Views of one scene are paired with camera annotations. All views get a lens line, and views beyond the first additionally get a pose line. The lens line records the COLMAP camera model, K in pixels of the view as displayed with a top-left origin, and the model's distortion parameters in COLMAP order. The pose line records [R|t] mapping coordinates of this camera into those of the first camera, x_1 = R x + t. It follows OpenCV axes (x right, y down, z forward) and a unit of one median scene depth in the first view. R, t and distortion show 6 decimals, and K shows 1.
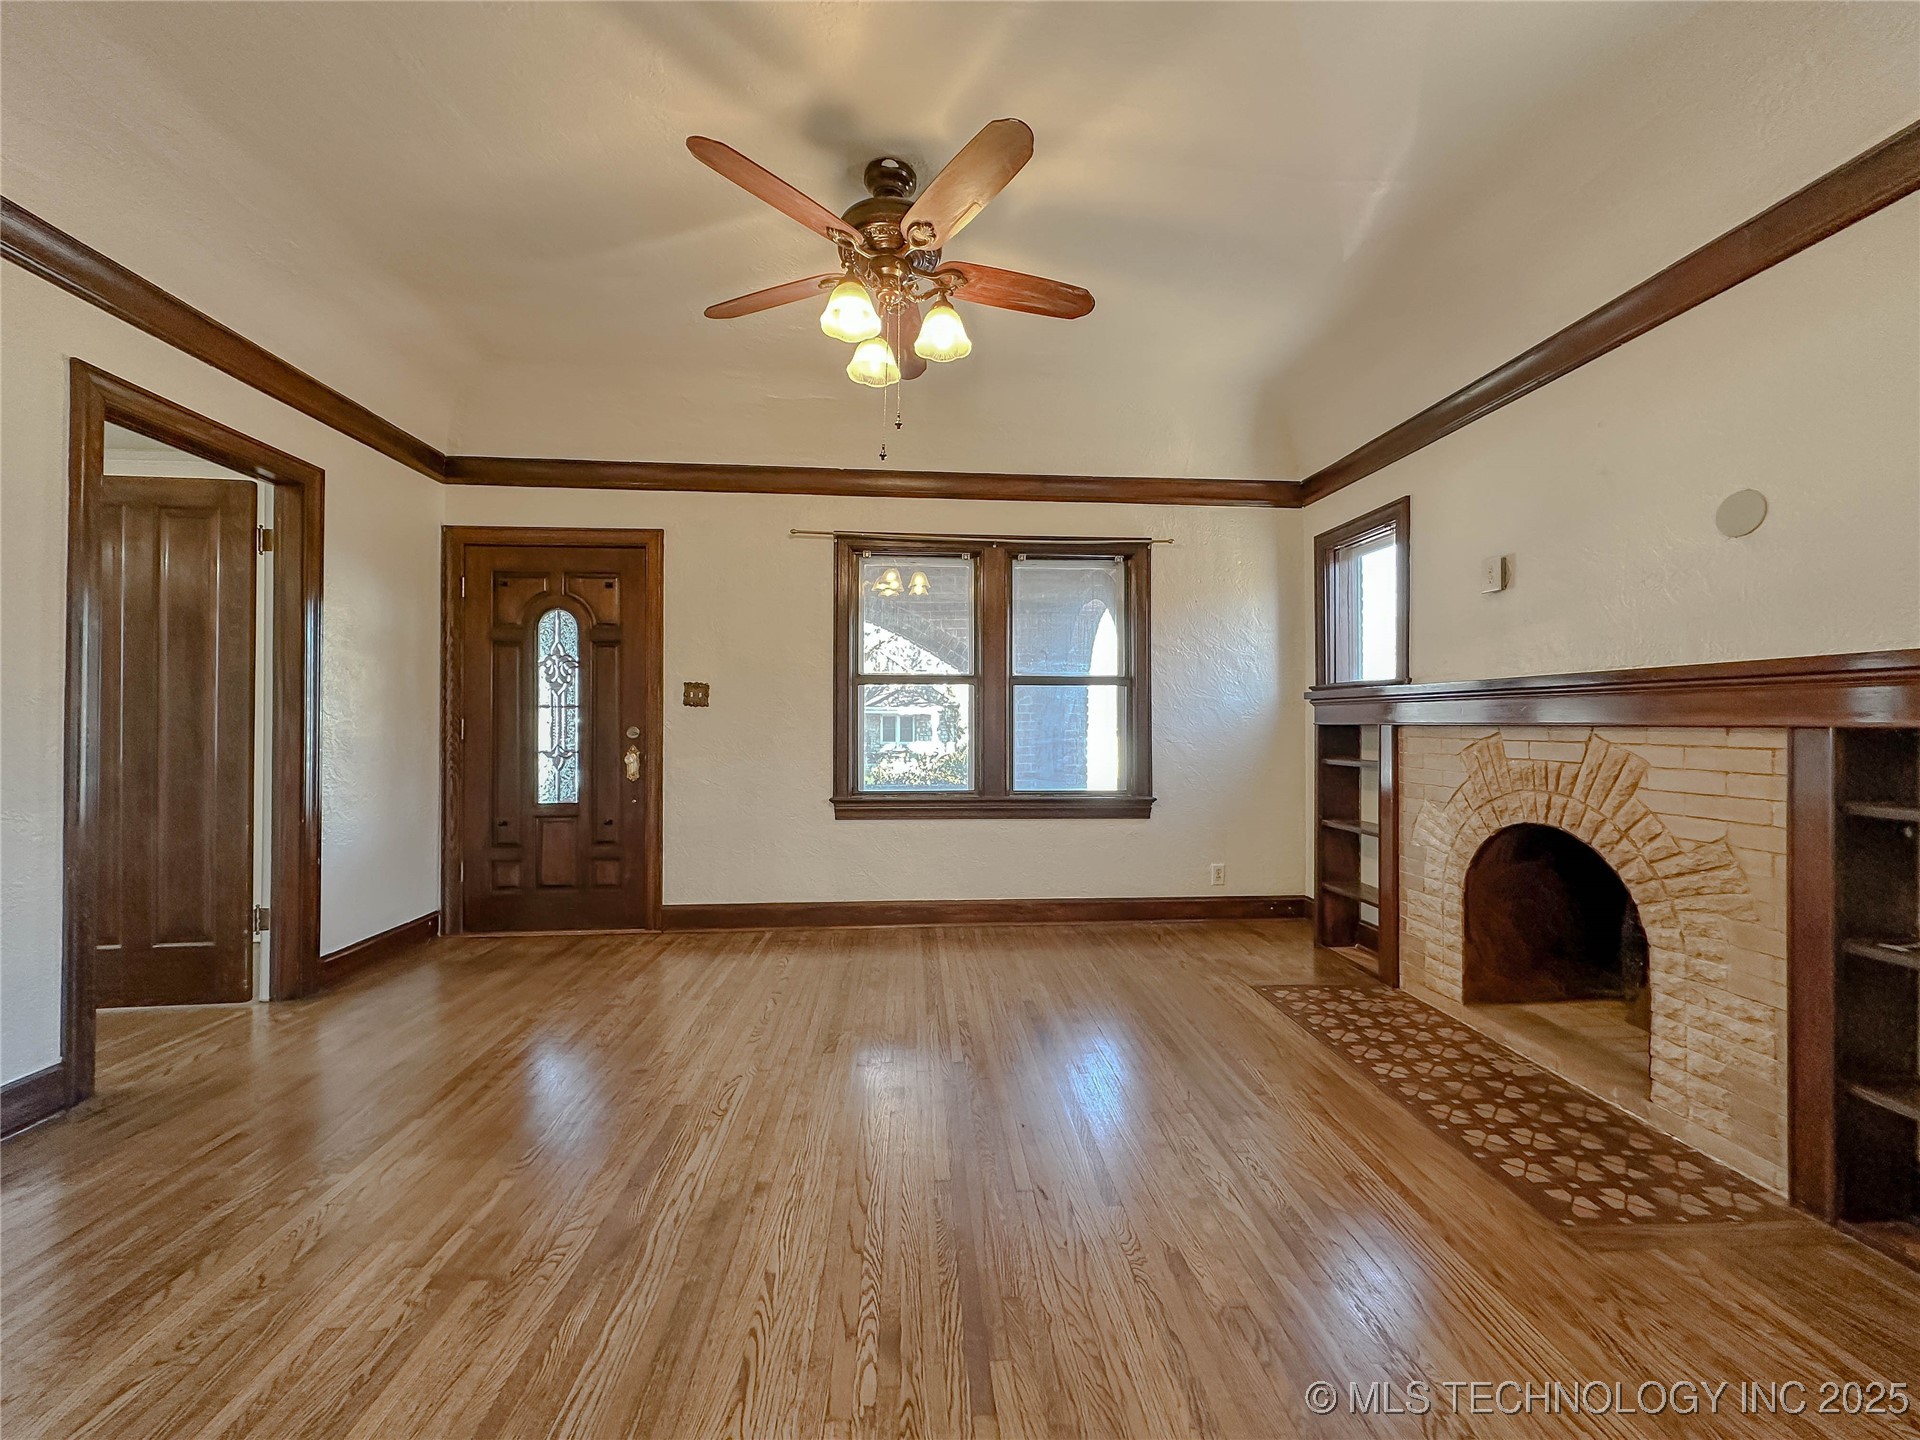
lens RADIAL K [[762.8, 0, 958.2], [0, 762.8, 718.1], [0, 0, 1]] dist [-0.002042, -0.000129]
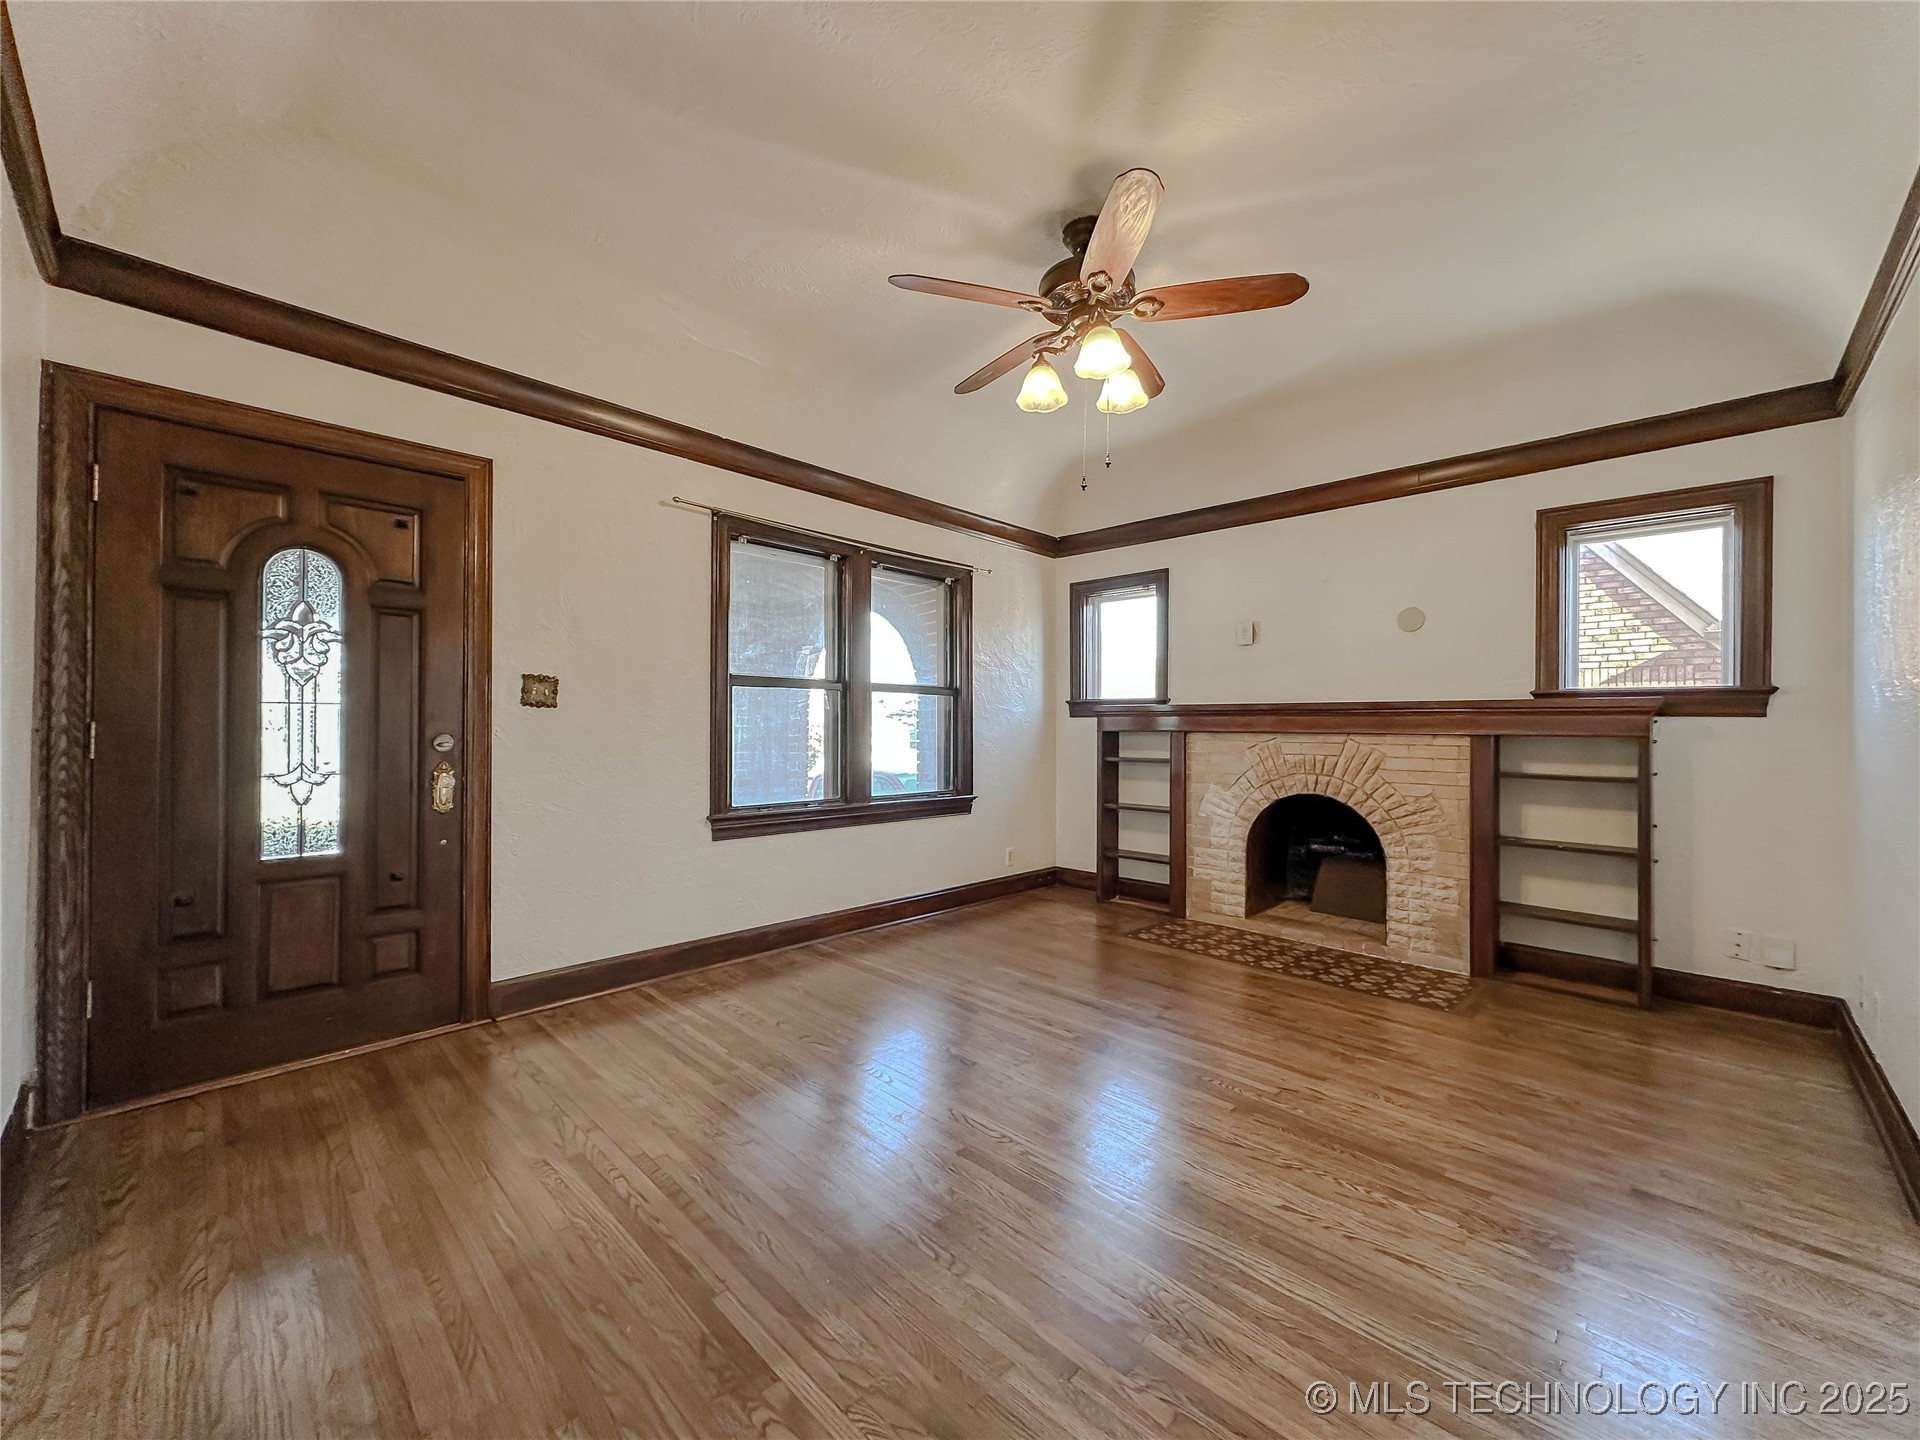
lens RADIAL K [[762.8, 0, 958.2], [0, 762.8, 718.1], [0, 0, 1]] dist [-0.002042, -0.000129]
pose [[0.751018, 0.010410, 0.660199, -0.700737], [-0.008715, 0.999945, -0.005854, -0.005073], [-0.660224, -0.001357, 0.751068, 0.224728]]
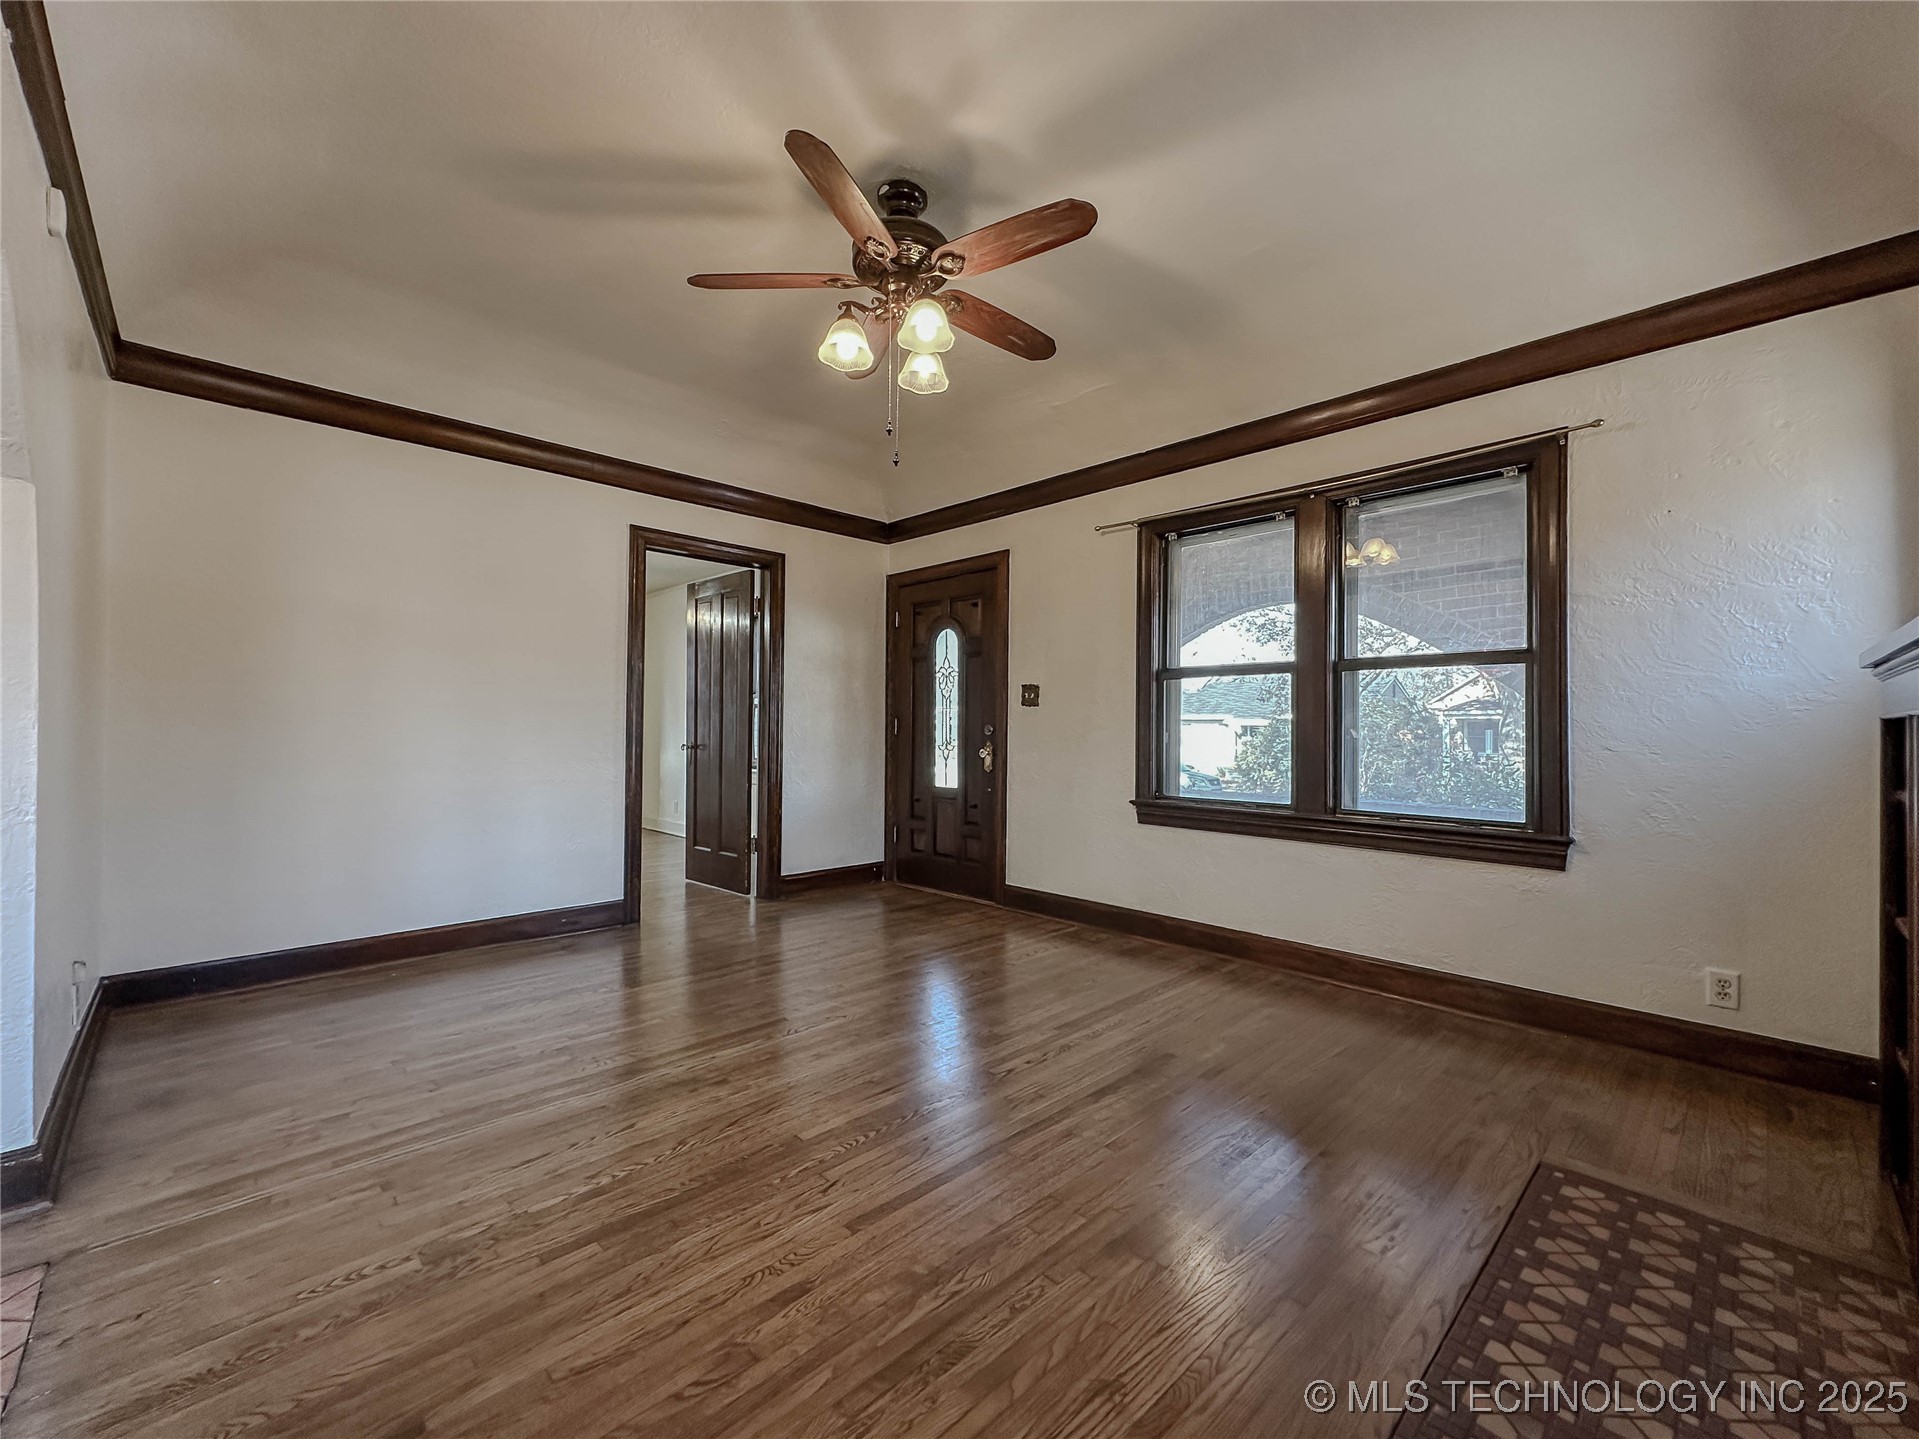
lens RADIAL K [[773.5, 0, 955.8], [0, 773.5, 716.1], [0, 0, 1]] dist [-0.001549, -0.000525]
pose [[0.641731, -0.008884, -0.766878, 0.576365], [-0.000688, 0.999926, -0.012160, 0.016326], [0.766929, 0.008332, 0.641677, 0.279715]]
